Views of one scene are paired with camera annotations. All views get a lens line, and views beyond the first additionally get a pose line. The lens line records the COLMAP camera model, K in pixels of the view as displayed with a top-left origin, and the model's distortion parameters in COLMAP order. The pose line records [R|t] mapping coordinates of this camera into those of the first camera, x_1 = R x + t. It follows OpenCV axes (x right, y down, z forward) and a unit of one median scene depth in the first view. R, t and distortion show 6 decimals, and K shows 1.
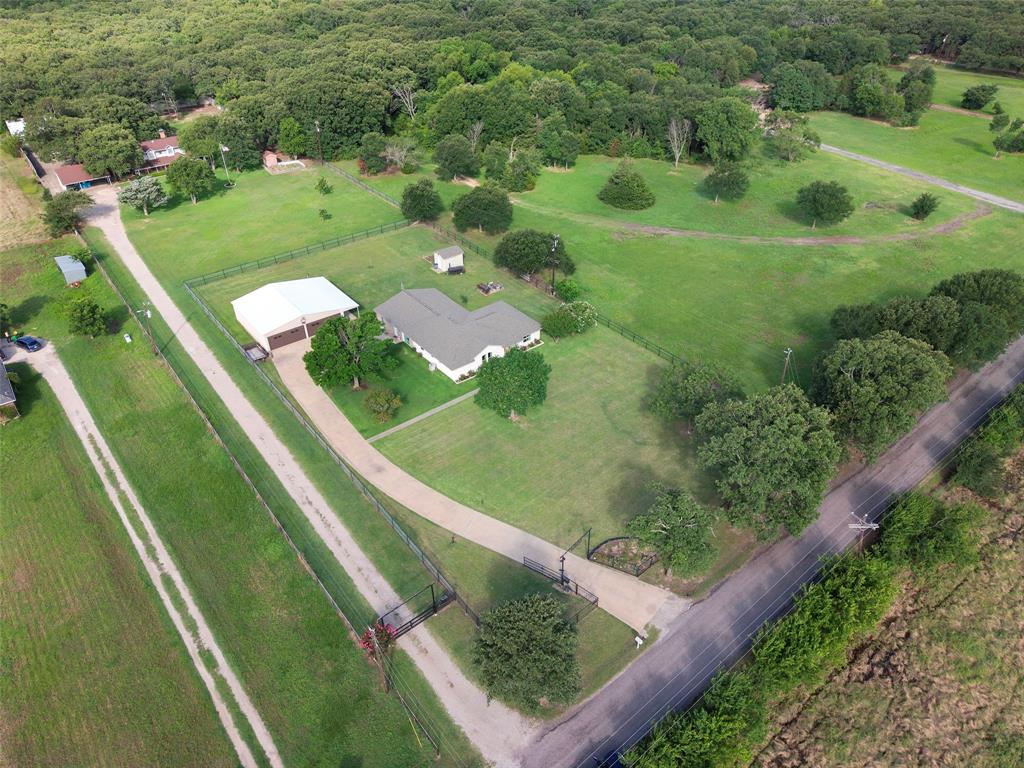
lens RADIAL K [[687.1, 0, 512.7], [0, 687.1, 380.0], [0, 0, 1]] dist [0.042597, -0.040618]
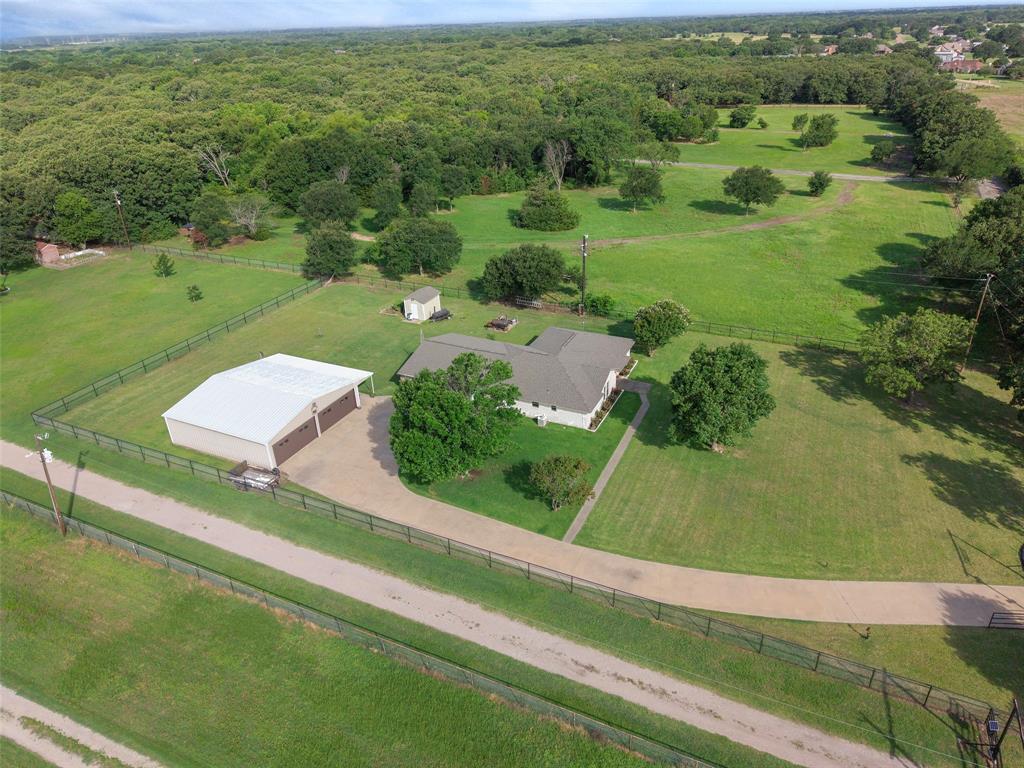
lens RADIAL K [[687.1, 0, 512.7], [0, 687.1, 380.0], [0, 0, 1]] dist [0.042597, -0.040618]
pose [[0.895715, -0.223238, 0.384526, -0.336290], [0.276733, 0.956803, -0.089145, -0.004550], [-0.348015, 0.186259, 0.918800, 0.319502]]
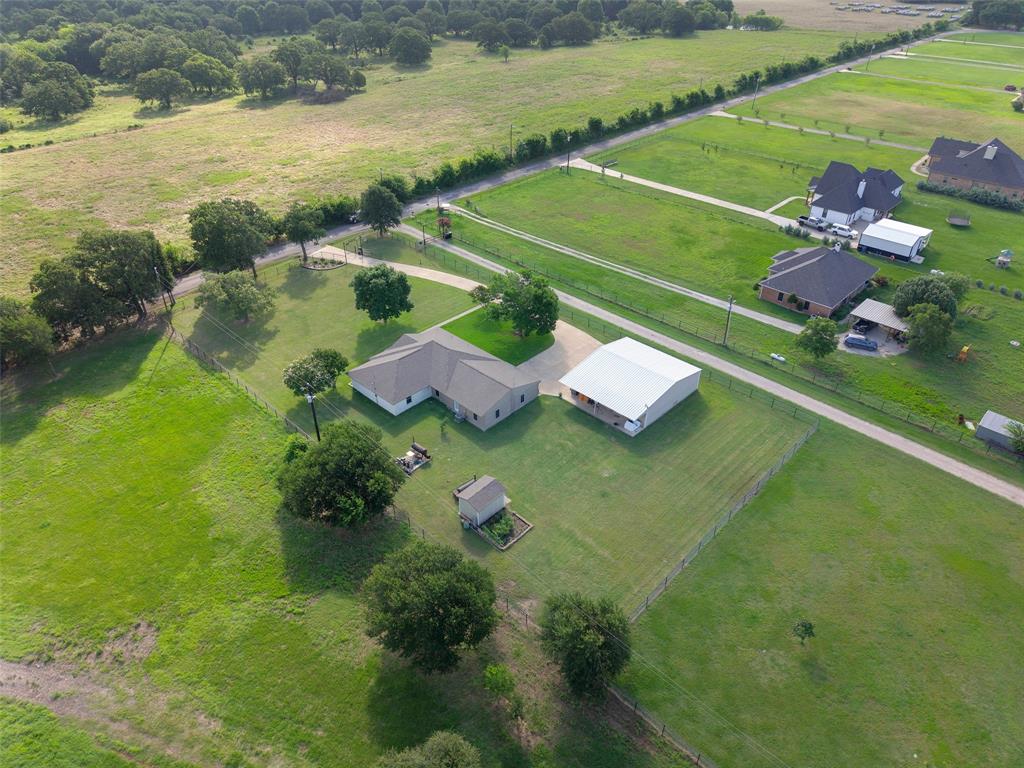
lens RADIAL K [[687.1, 0, 512.7], [0, 687.1, 380.0], [0, 0, 1]] dist [0.042597, -0.040618]
pose [[-0.991170, 0.081274, -0.104772, -0.071075], [-0.069832, 0.351750, 0.933486, -0.853495], [0.112722, 0.932559, -0.342969, 1.205865]]
